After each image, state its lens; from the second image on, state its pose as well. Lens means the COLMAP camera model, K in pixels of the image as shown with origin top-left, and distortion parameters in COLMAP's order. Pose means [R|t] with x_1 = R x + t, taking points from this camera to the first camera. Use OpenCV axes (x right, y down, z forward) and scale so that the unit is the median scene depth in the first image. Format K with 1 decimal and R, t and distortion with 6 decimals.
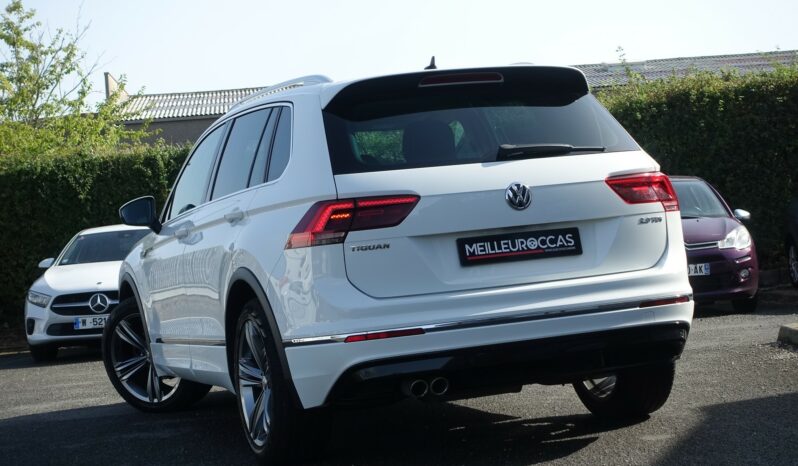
lens RADIAL K [[1812.1, 0, 399.0], [0, 1812.1, 233.0], [0, 0, 1]] dist [-0.023670, -0.679658]
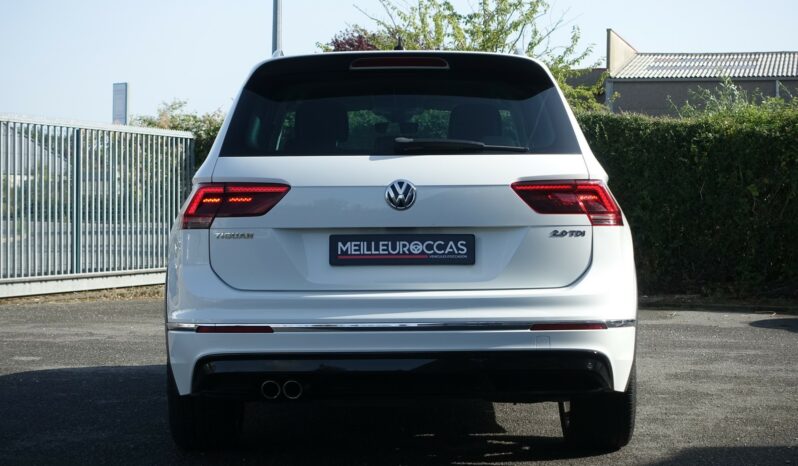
lens RADIAL K [[1812.1, 0, 399.0], [0, 1812.1, 233.0], [0, 0, 1]] dist [-0.023670, -0.679658]
pose [[0.935145, 0.090891, -0.342409, 0.379264], [-0.081877, 0.995810, 0.040720, -0.038190], [0.344675, -0.010044, 0.938668, 0.135898]]
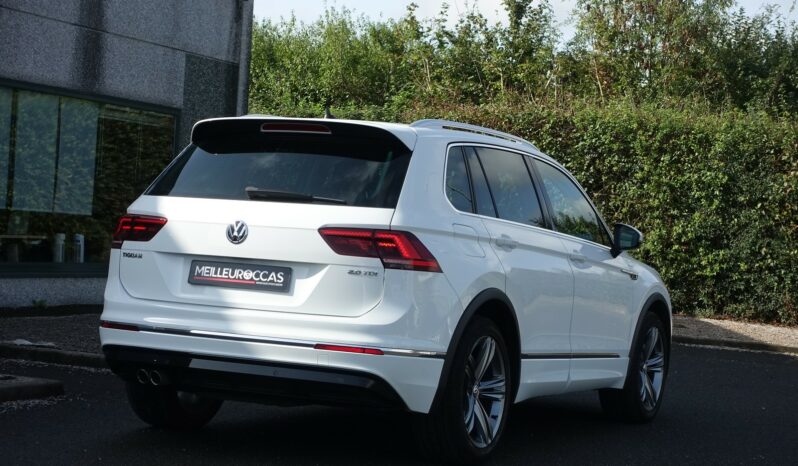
lens RADIAL K [[1812.1, 0, 399.0], [0, 1812.1, 233.0], [0, 0, 1]] dist [-0.023670, -0.679658]
pose [[0.679583, 0.134082, -0.721241, 0.962206], [-0.135025, 0.989220, 0.056674, -0.098193], [0.721065, 0.058871, 0.690361, 0.276460]]
